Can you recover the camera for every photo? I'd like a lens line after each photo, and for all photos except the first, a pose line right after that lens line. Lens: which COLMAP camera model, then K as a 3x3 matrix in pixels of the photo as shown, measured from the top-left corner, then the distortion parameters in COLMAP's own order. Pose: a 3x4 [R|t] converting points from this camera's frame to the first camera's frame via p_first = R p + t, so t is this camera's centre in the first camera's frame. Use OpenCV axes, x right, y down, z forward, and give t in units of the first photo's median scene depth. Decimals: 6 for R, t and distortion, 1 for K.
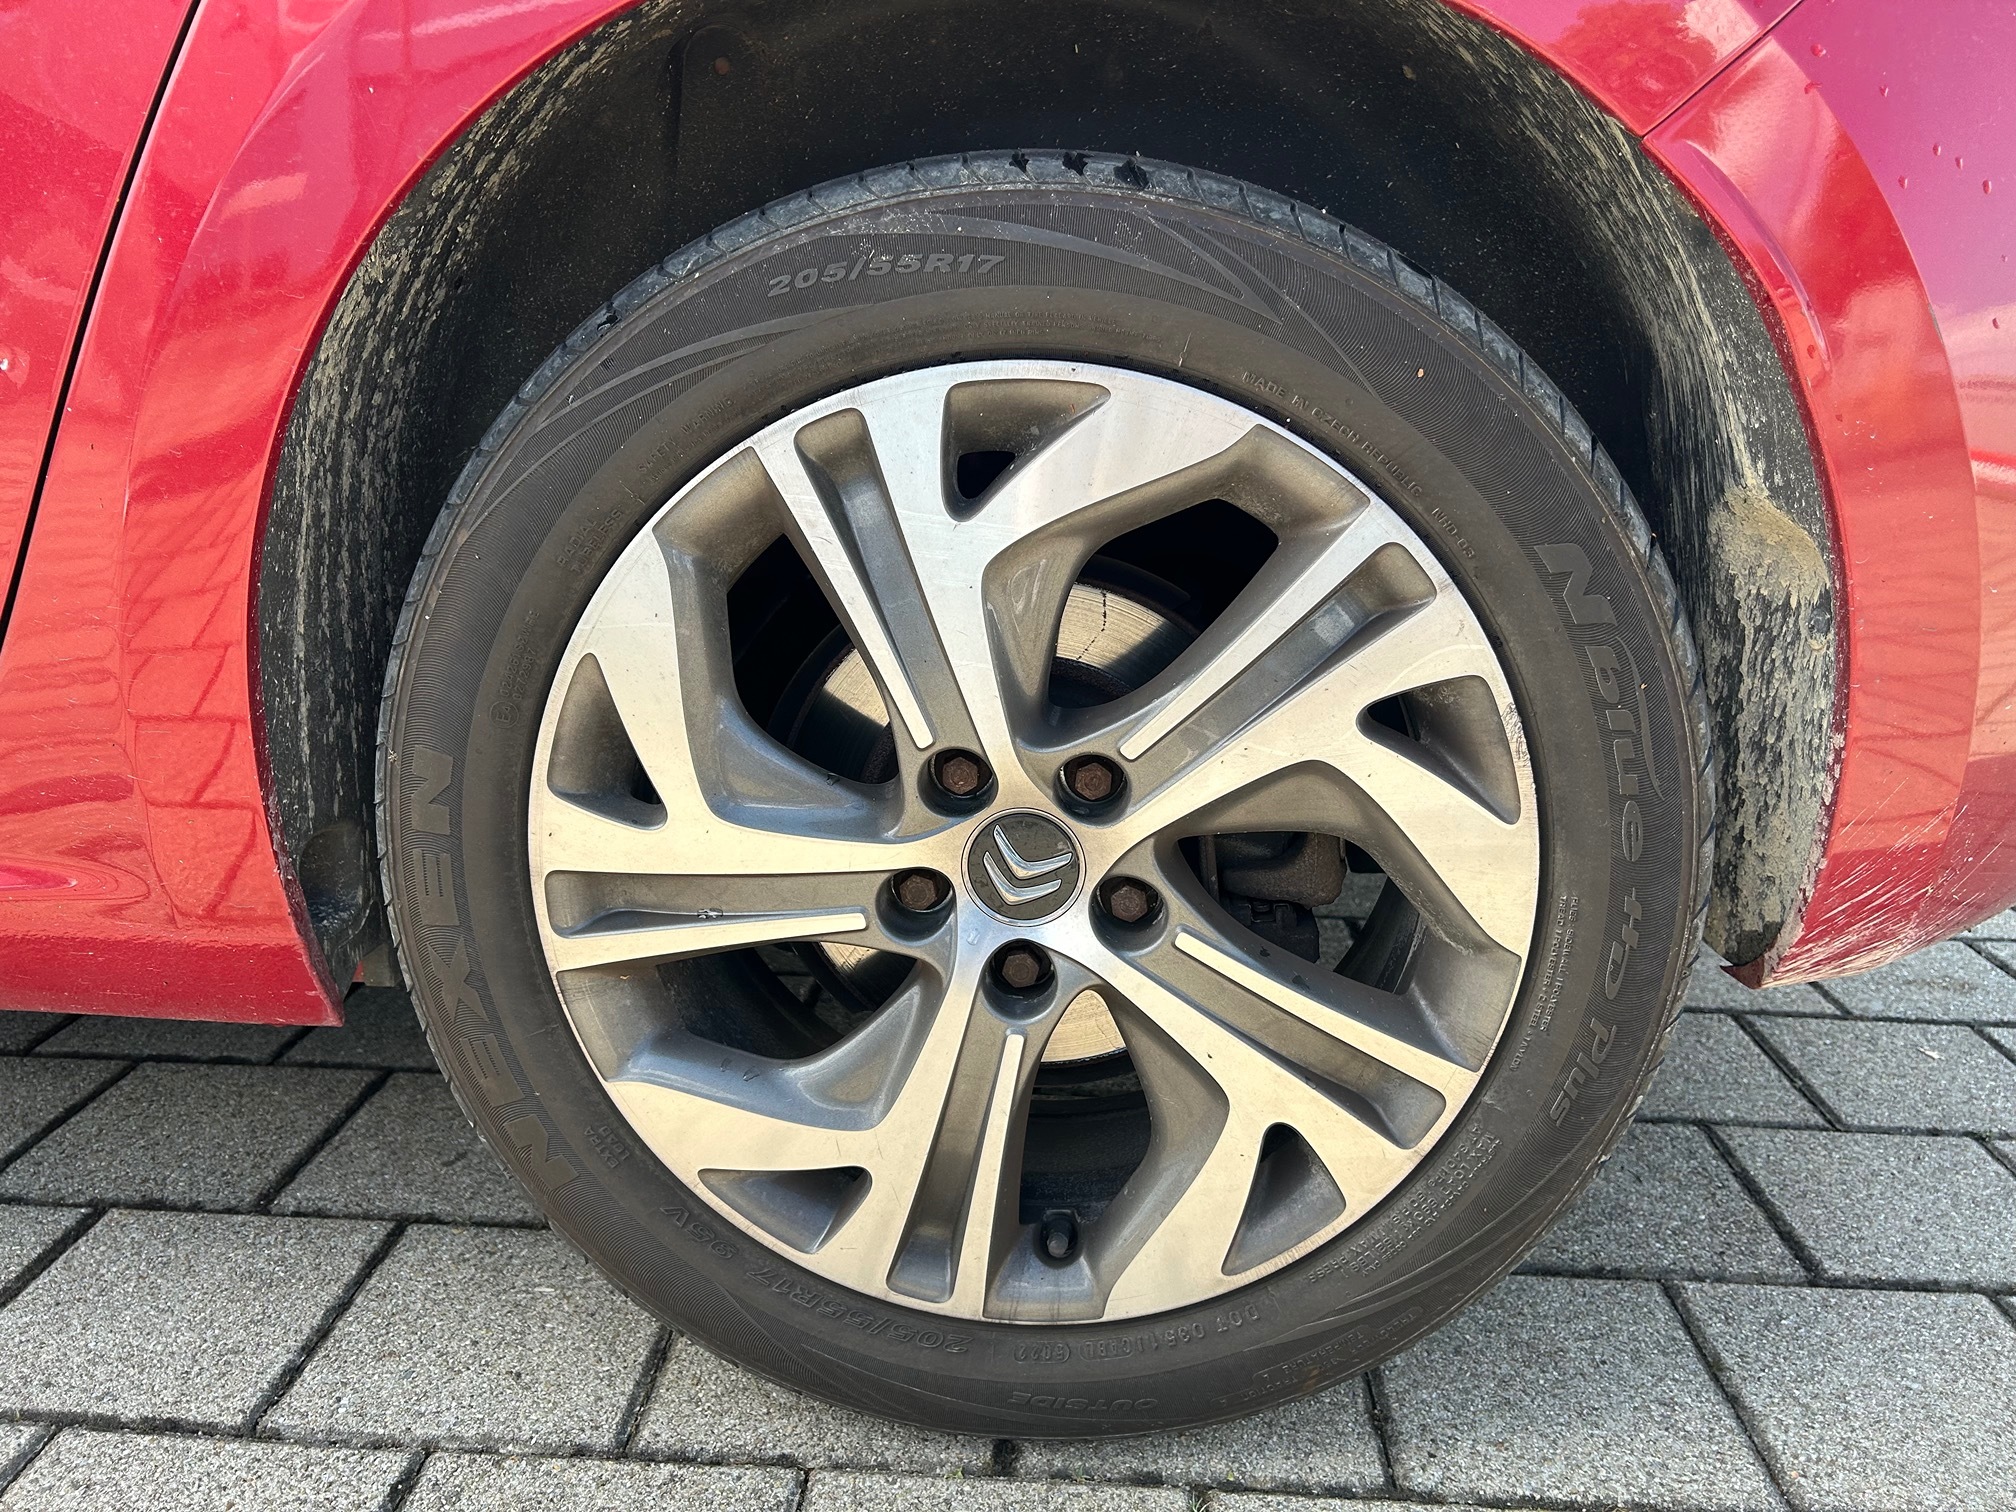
lens RADIAL K [[1528.7, 0, 1002.3], [0, 1528.7, 747.4], [0, 0, 1]] dist [0.080222, -0.093585]
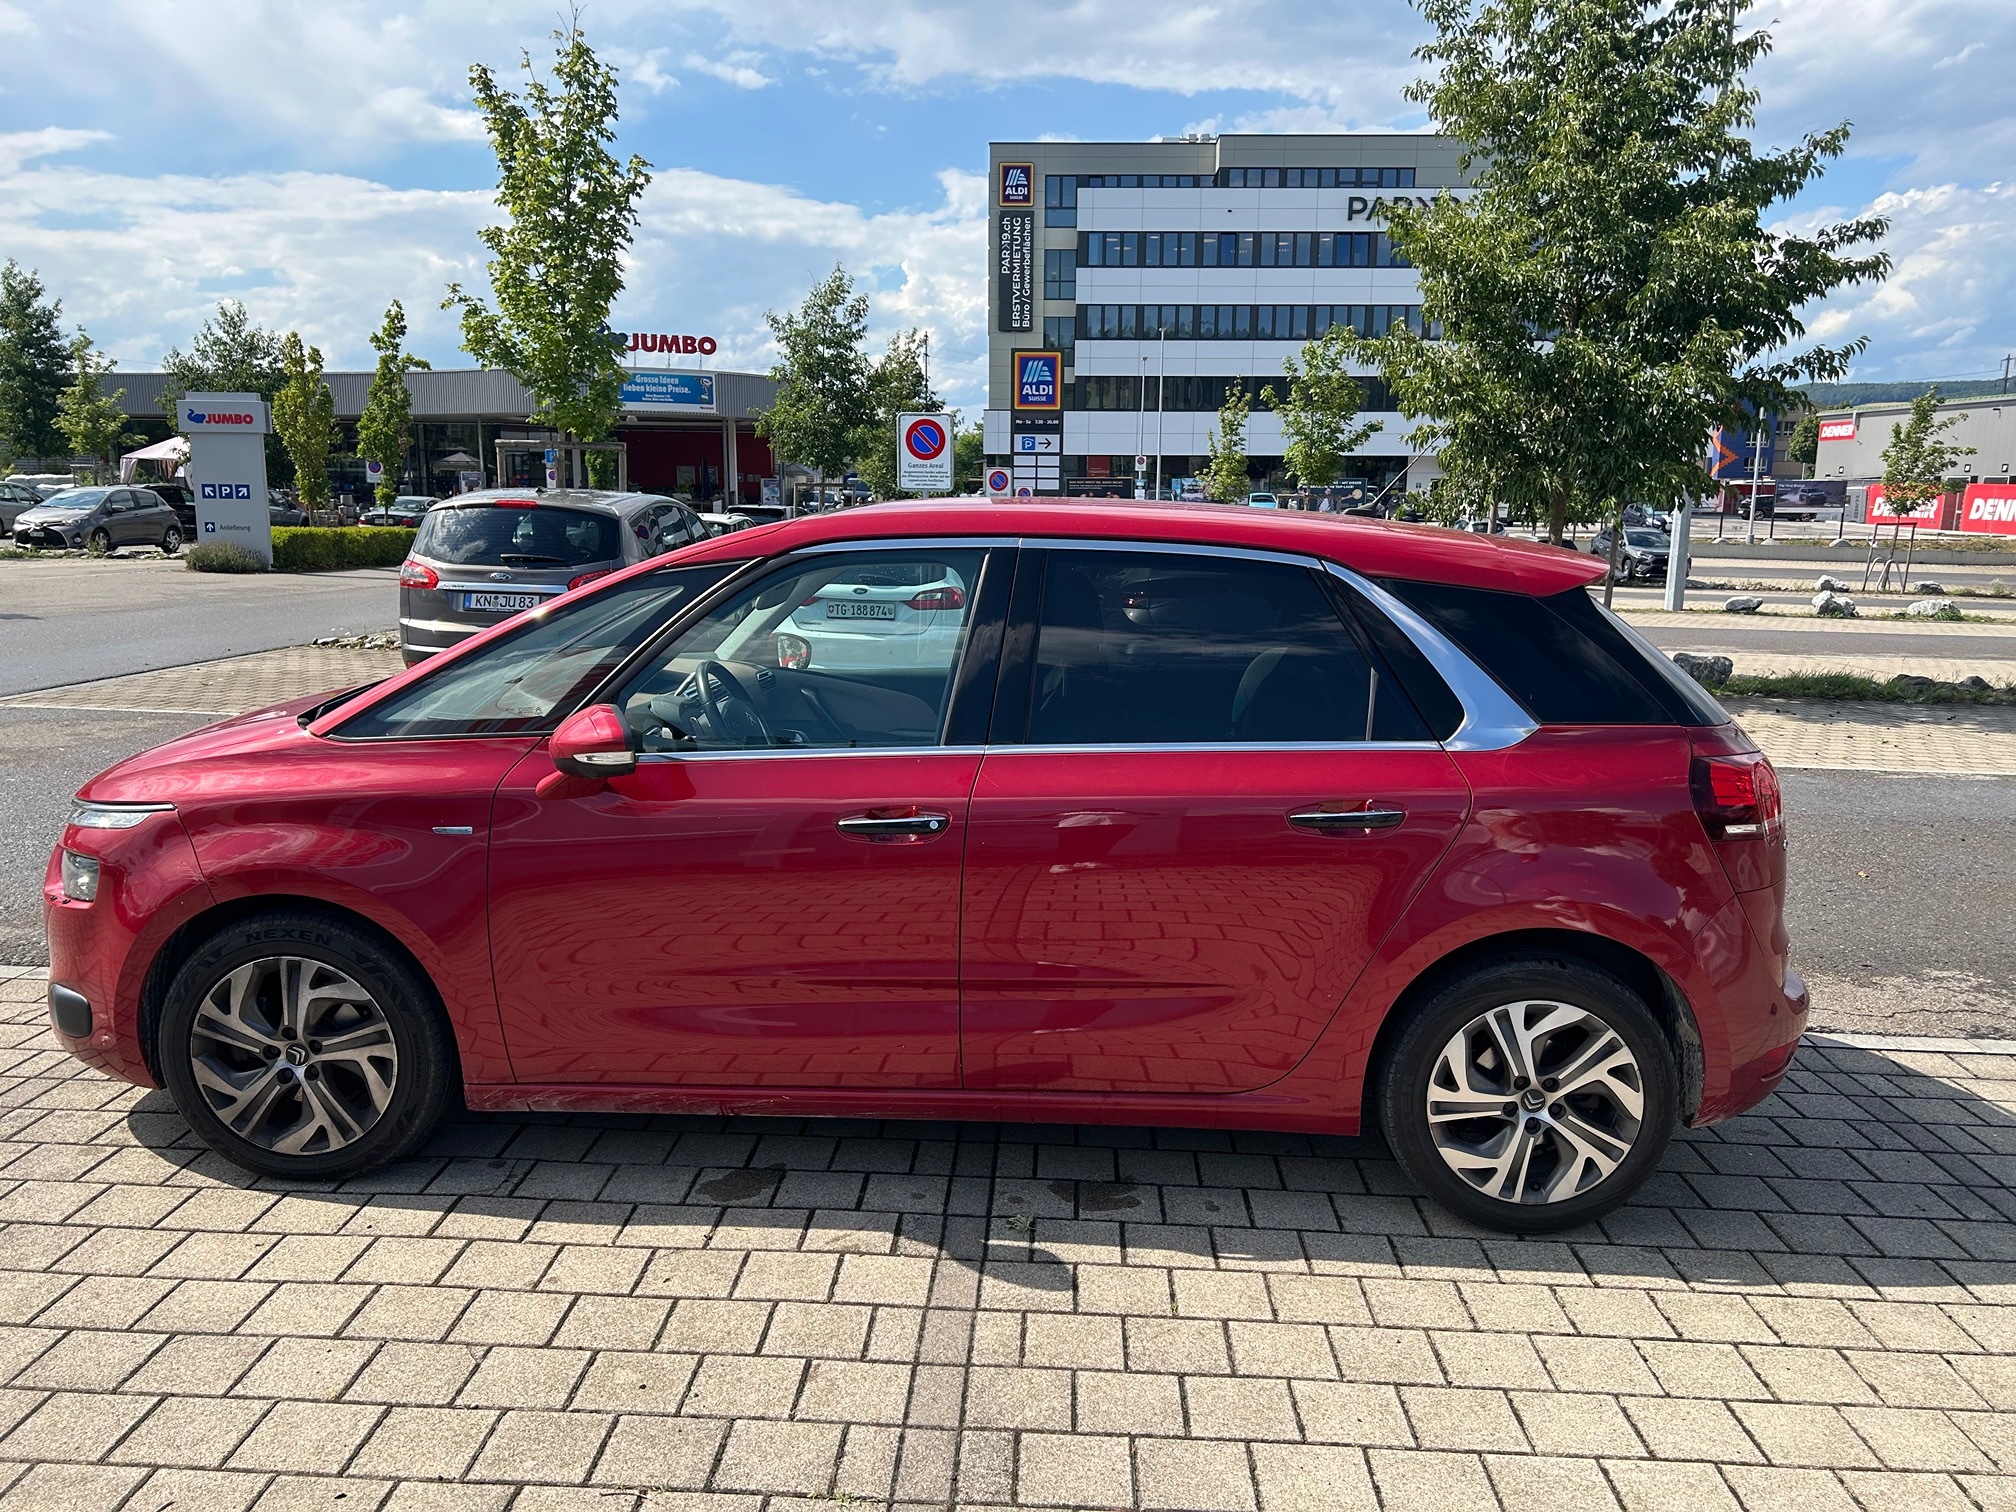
lens RADIAL K [[1553.5, 0, 1012.3], [0, 1553.5, 758.2], [0, 0, 1]] dist [0.019252, -0.001780]
pose [[0.999414, 0.009826, 0.032791, -1.714892], [-0.006641, 0.995373, -0.095854, -0.488549], [-0.033581, 0.095580, 0.994855, -3.711387]]
